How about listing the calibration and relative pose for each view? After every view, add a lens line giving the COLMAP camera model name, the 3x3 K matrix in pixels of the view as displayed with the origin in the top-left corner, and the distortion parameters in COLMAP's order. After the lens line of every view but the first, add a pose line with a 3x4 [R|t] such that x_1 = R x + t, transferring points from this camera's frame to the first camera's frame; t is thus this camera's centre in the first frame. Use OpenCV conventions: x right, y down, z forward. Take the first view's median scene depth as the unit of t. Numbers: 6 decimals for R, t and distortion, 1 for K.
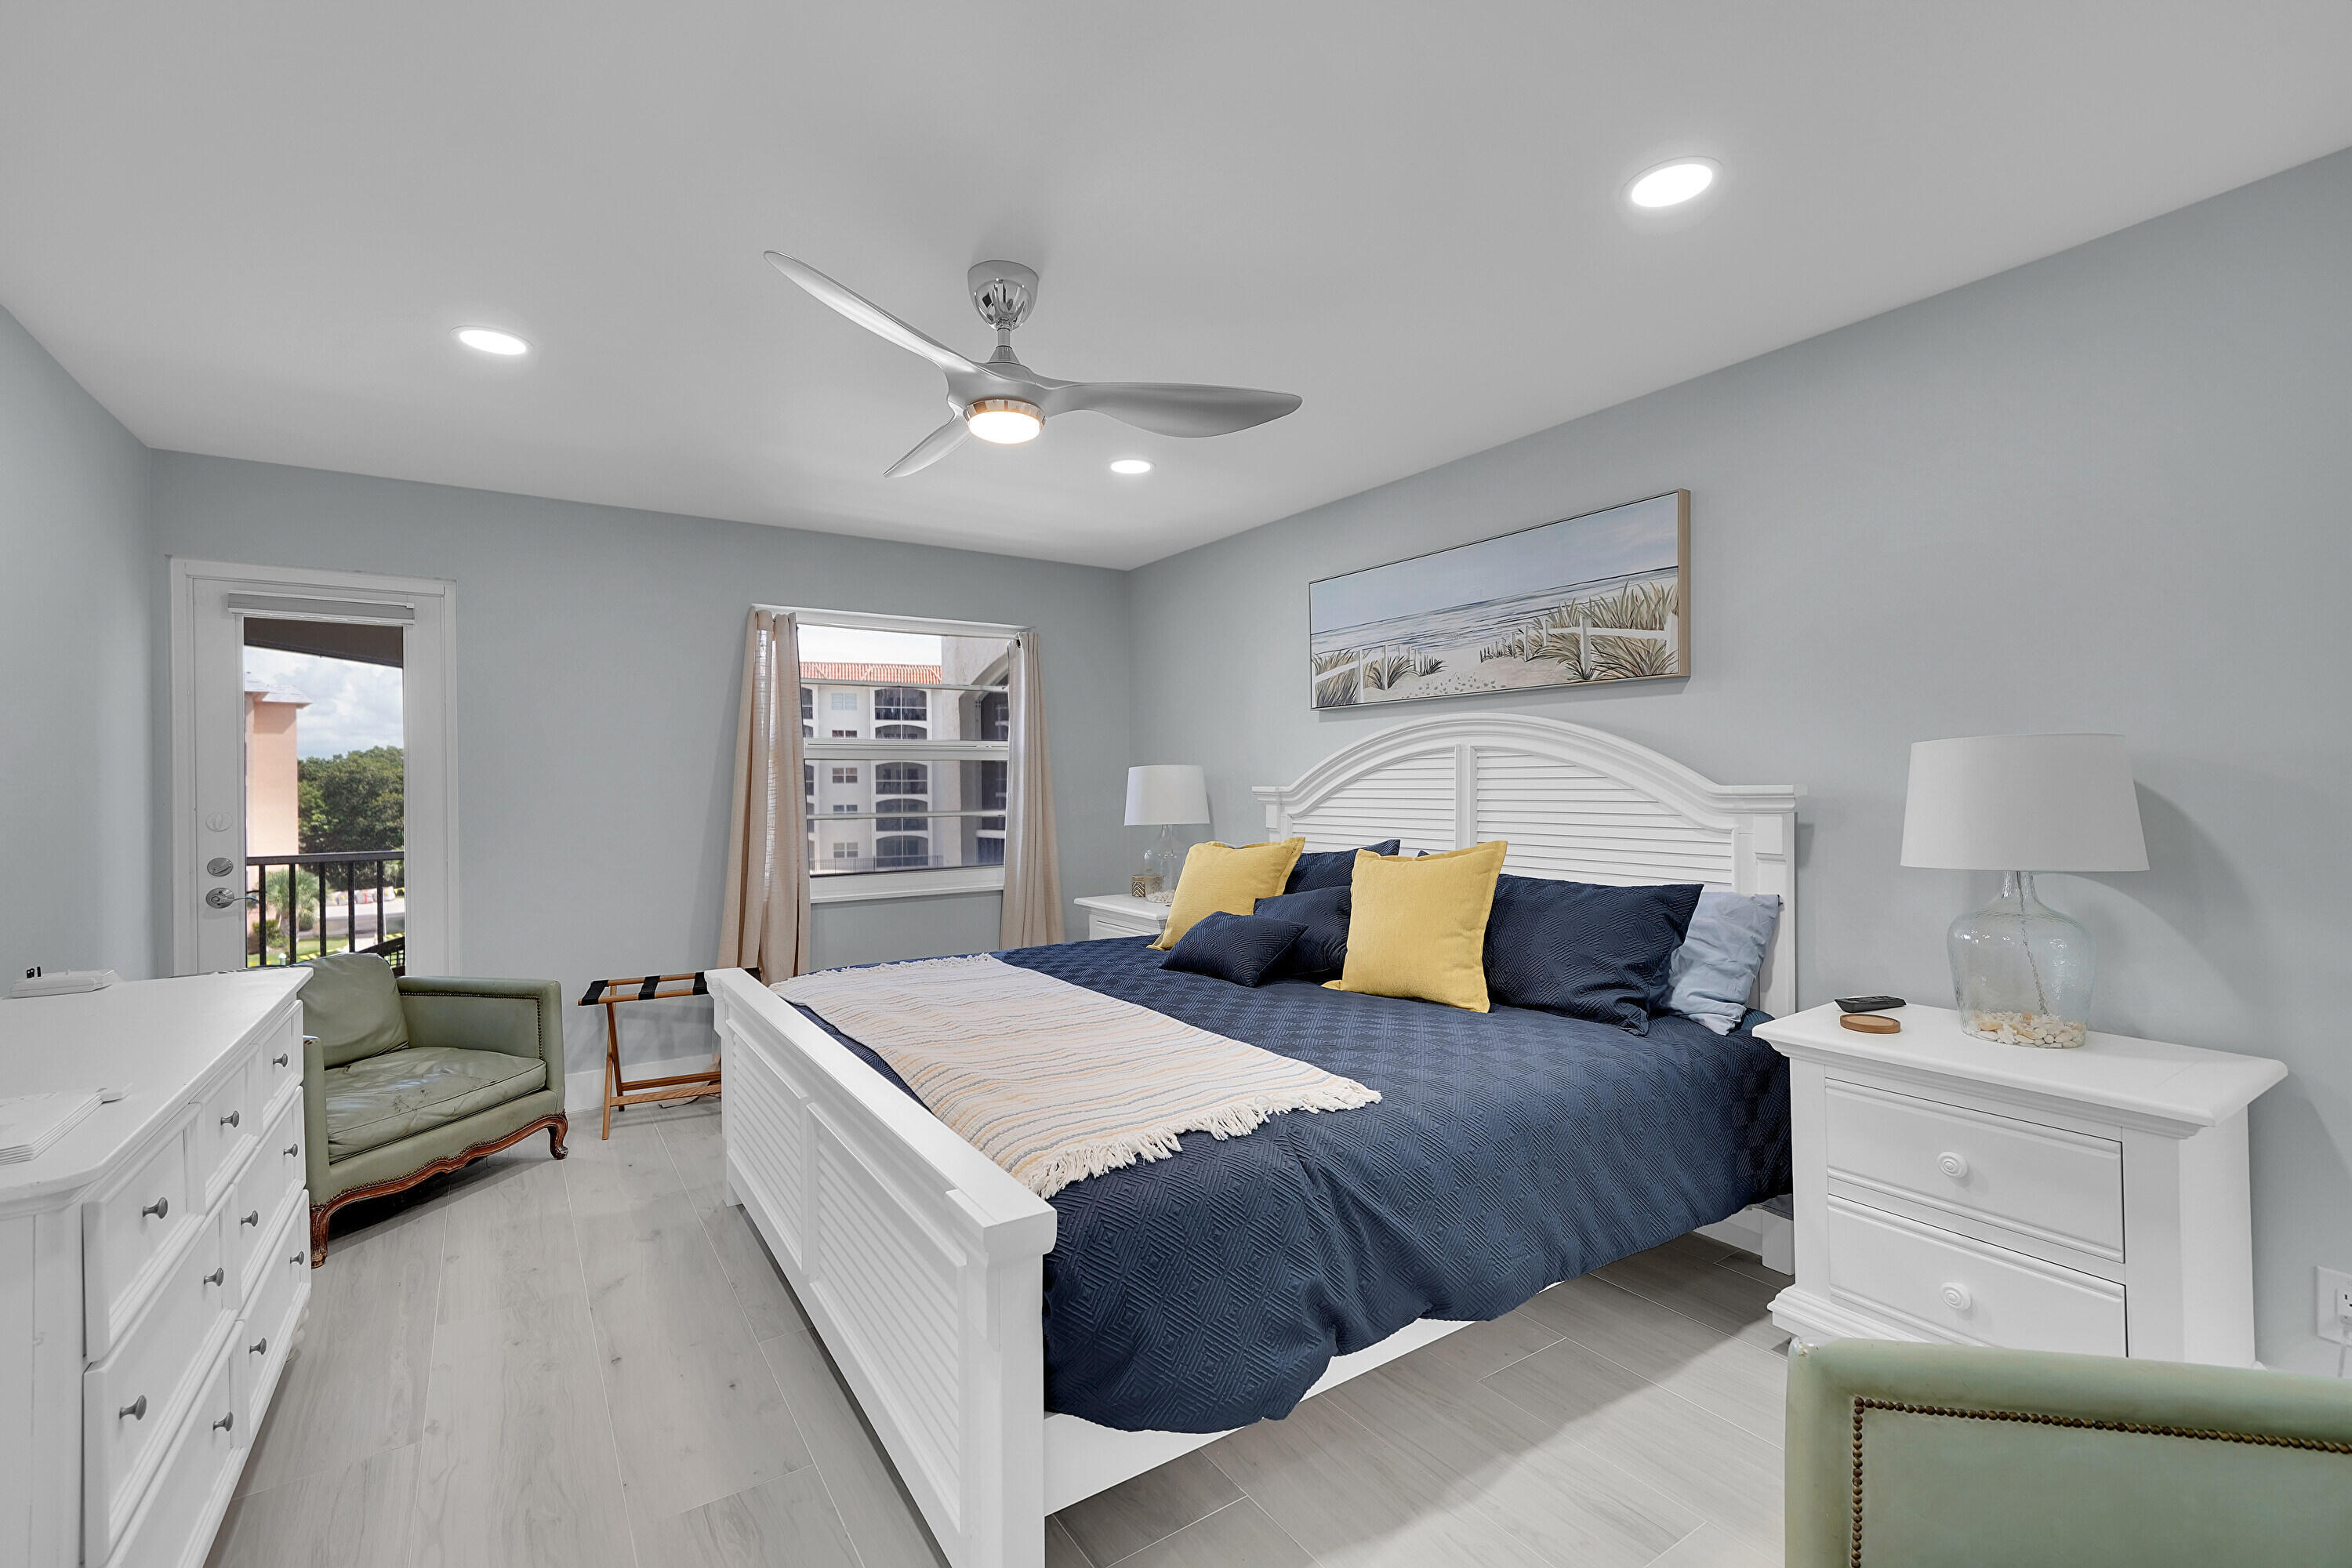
lens RADIAL K [[1020.4, 0, 1176.0], [0, 1020.4, 784.0], [0, 0, 1]] dist [0.002746, 0.000200]
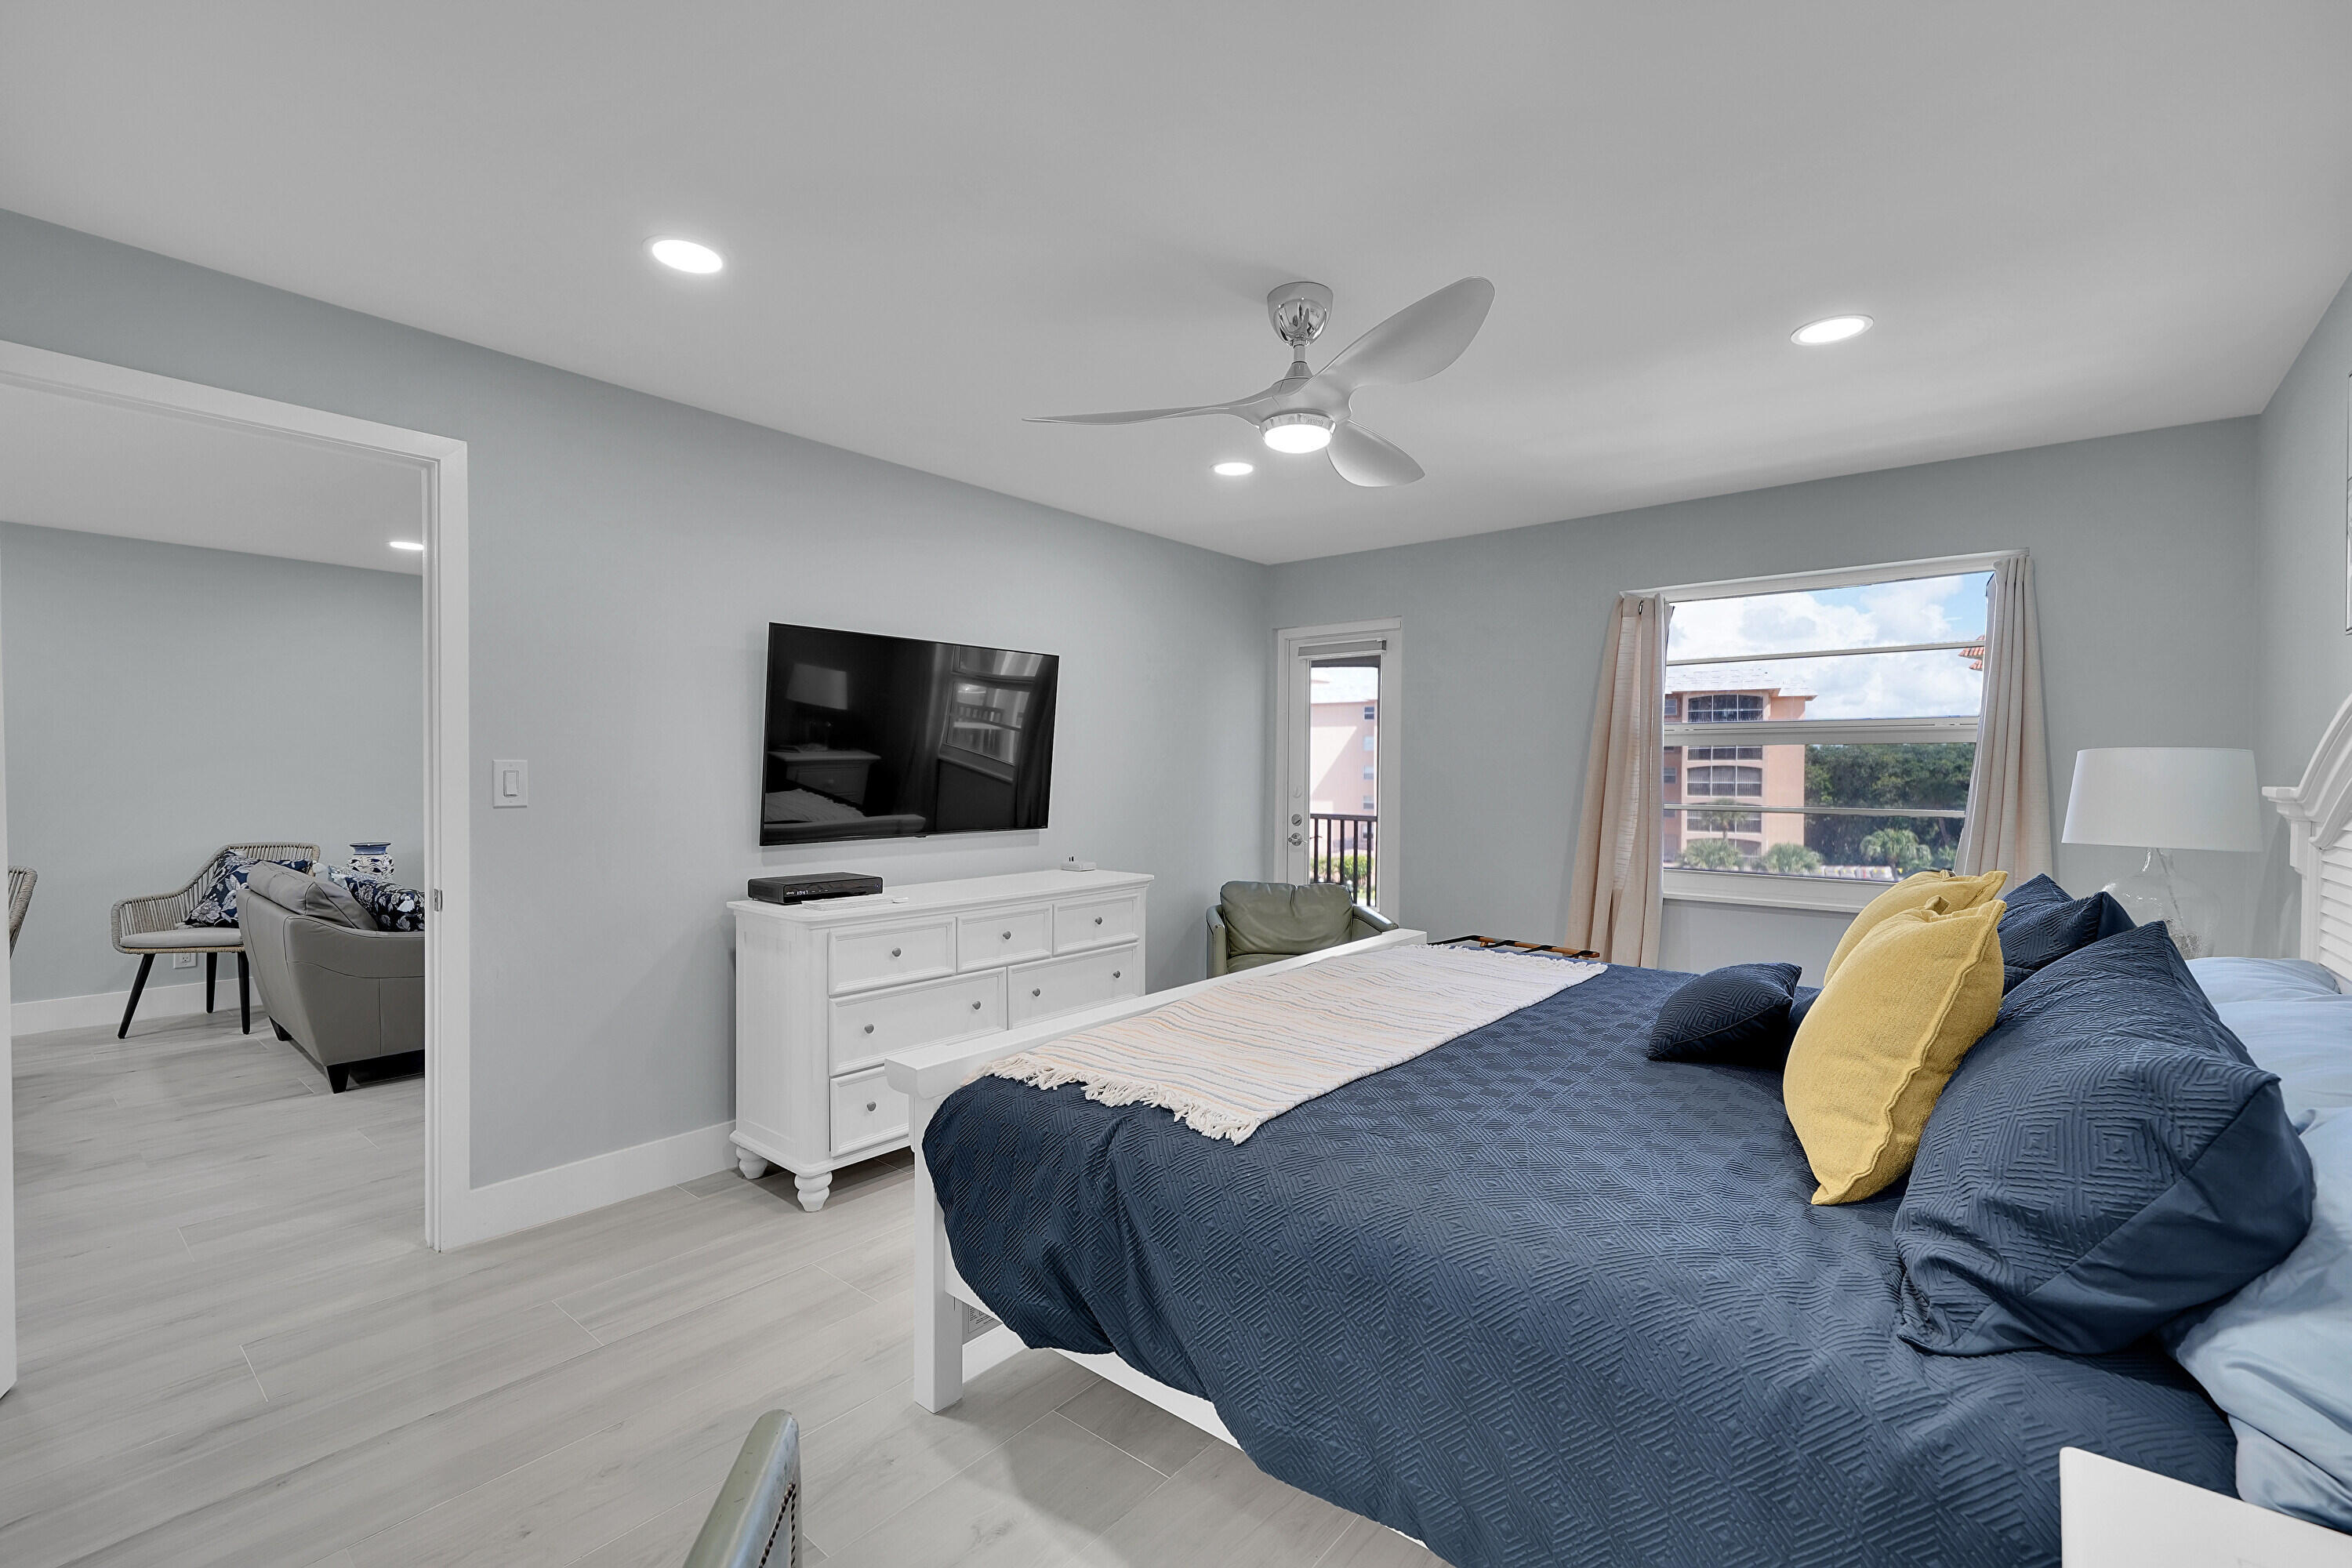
lens RADIAL K [[1020.4, 0, 1176.0], [0, 1020.4, 784.0], [0, 0, 1]] dist [0.002746, 0.000200]
pose [[0.276318, 0.022300, -0.960807, 0.550780], [-0.007767, 0.999750, 0.020970, -0.006778], [0.961035, 0.001668, 0.276422, 0.387471]]
